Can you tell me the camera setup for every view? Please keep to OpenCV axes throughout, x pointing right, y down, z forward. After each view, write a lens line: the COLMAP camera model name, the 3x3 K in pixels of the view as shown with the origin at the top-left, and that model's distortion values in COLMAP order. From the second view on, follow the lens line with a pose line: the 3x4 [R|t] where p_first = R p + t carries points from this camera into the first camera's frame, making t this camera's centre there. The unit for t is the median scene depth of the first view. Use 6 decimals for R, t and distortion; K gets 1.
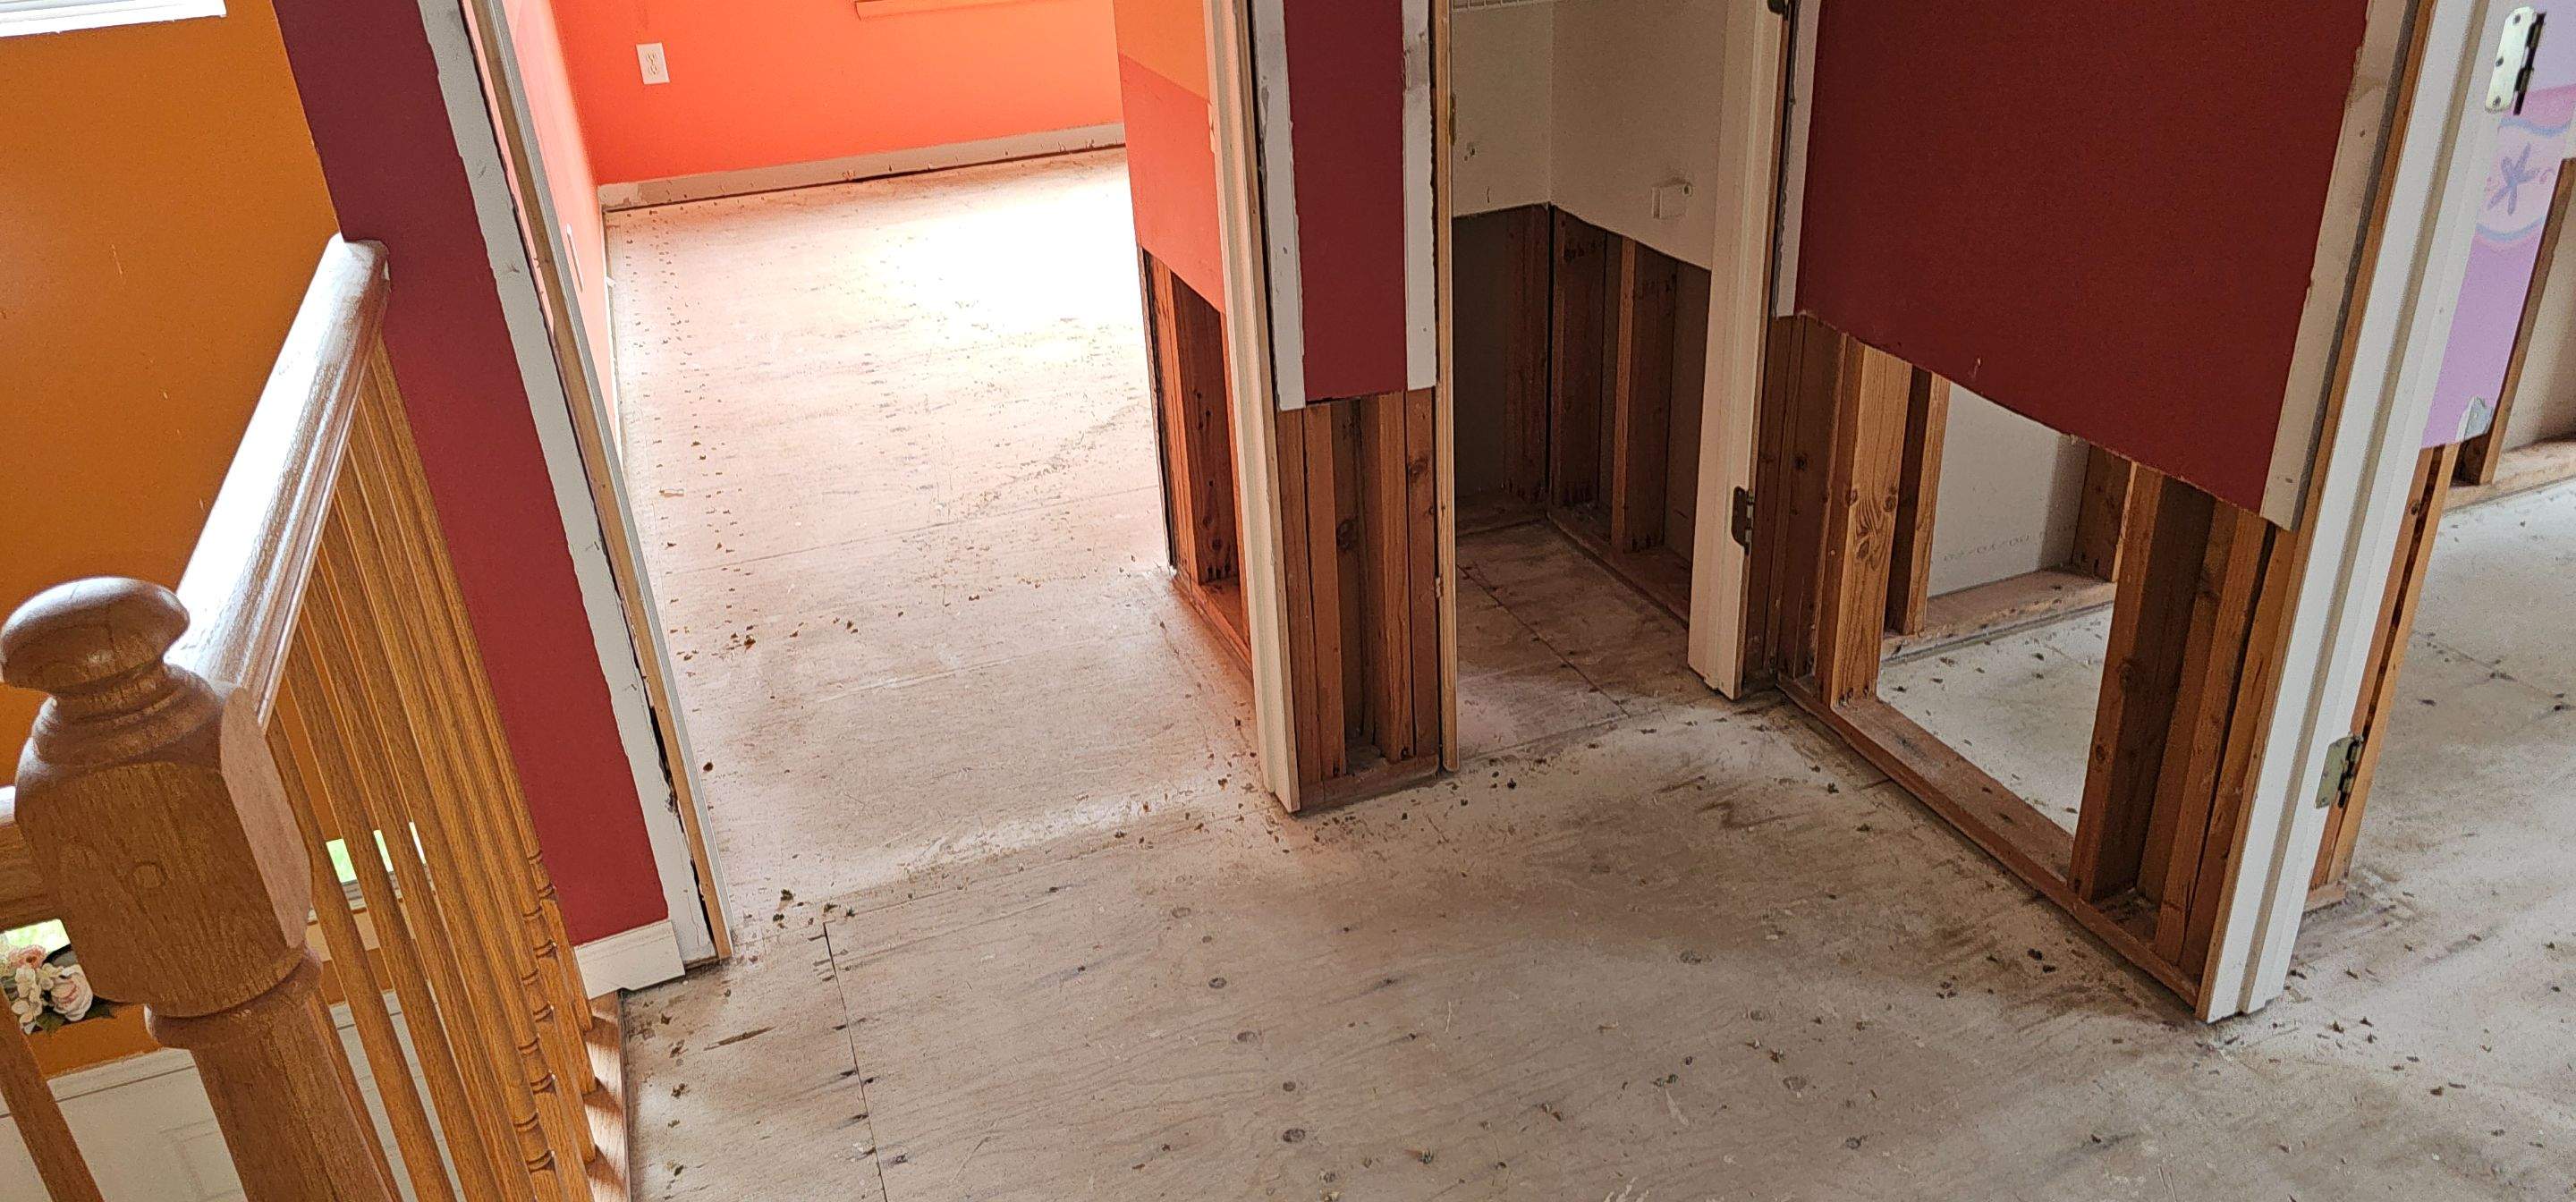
lens RADIAL K [[1747.6, 0, 1286.2], [0, 1747.6, 573.2], [0, 0, 1]] dist [0.078222, -0.092905]
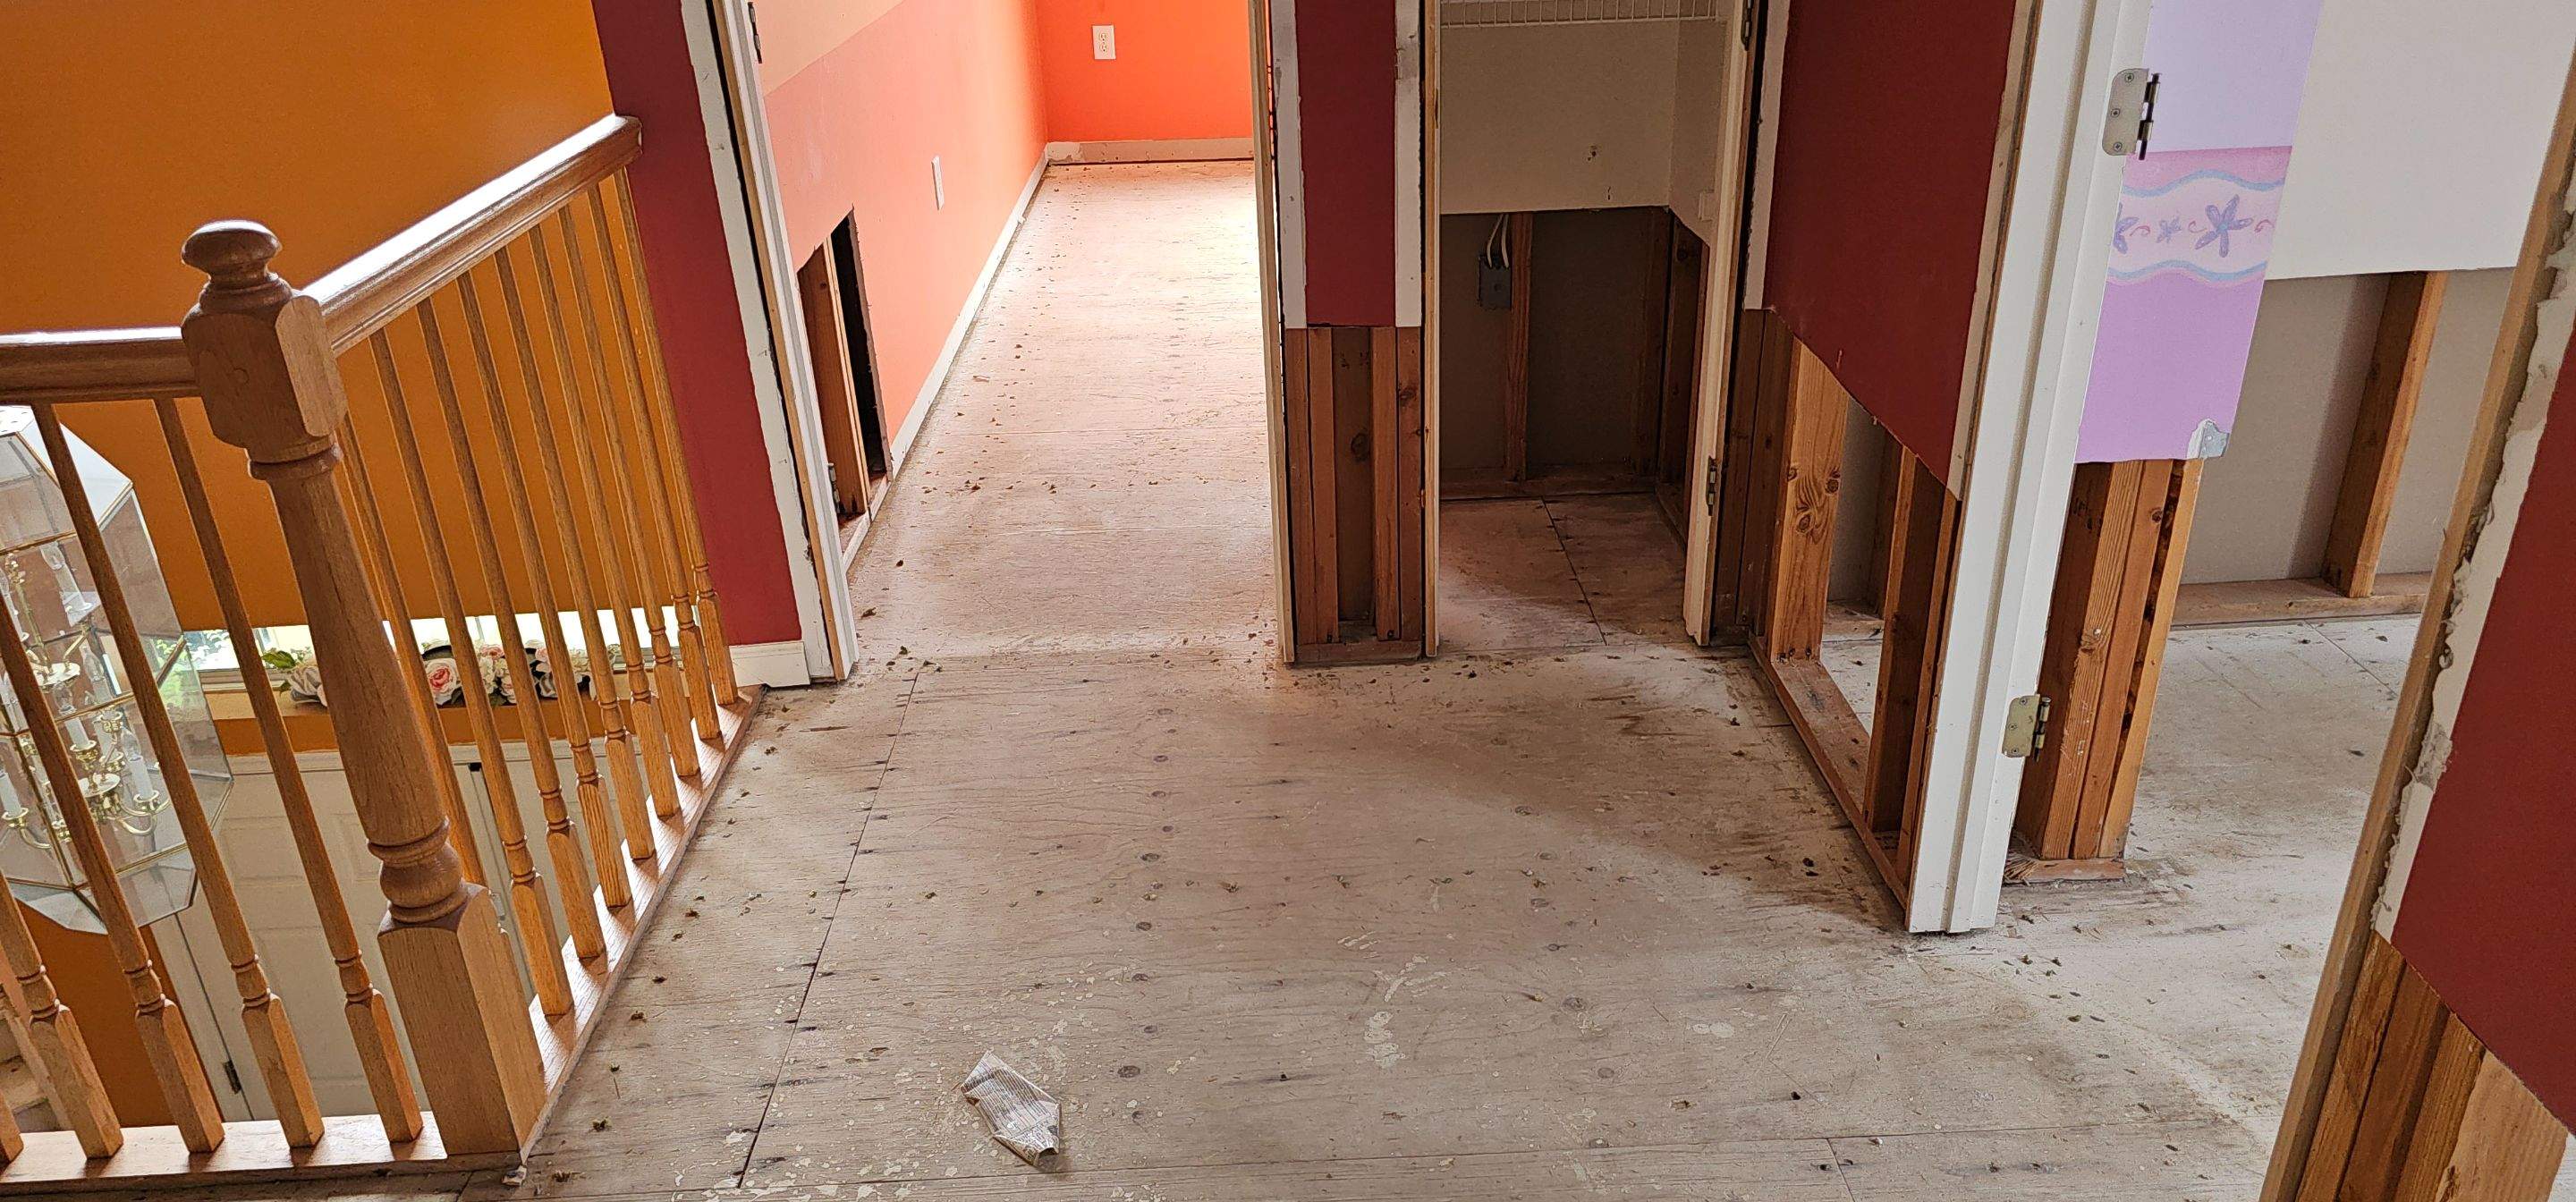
lens RADIAL K [[1747.6, 0, 1315.3], [0, 1747.6, 604.4], [0, 0, 1]] dist [0.078222, -0.092905]
pose [[0.948449, 0.161746, -0.272549, 0.367254], [-0.160408, 0.986672, 0.027339, 0.061555], [0.273339, 0.017789, 0.961753, -0.192230]]
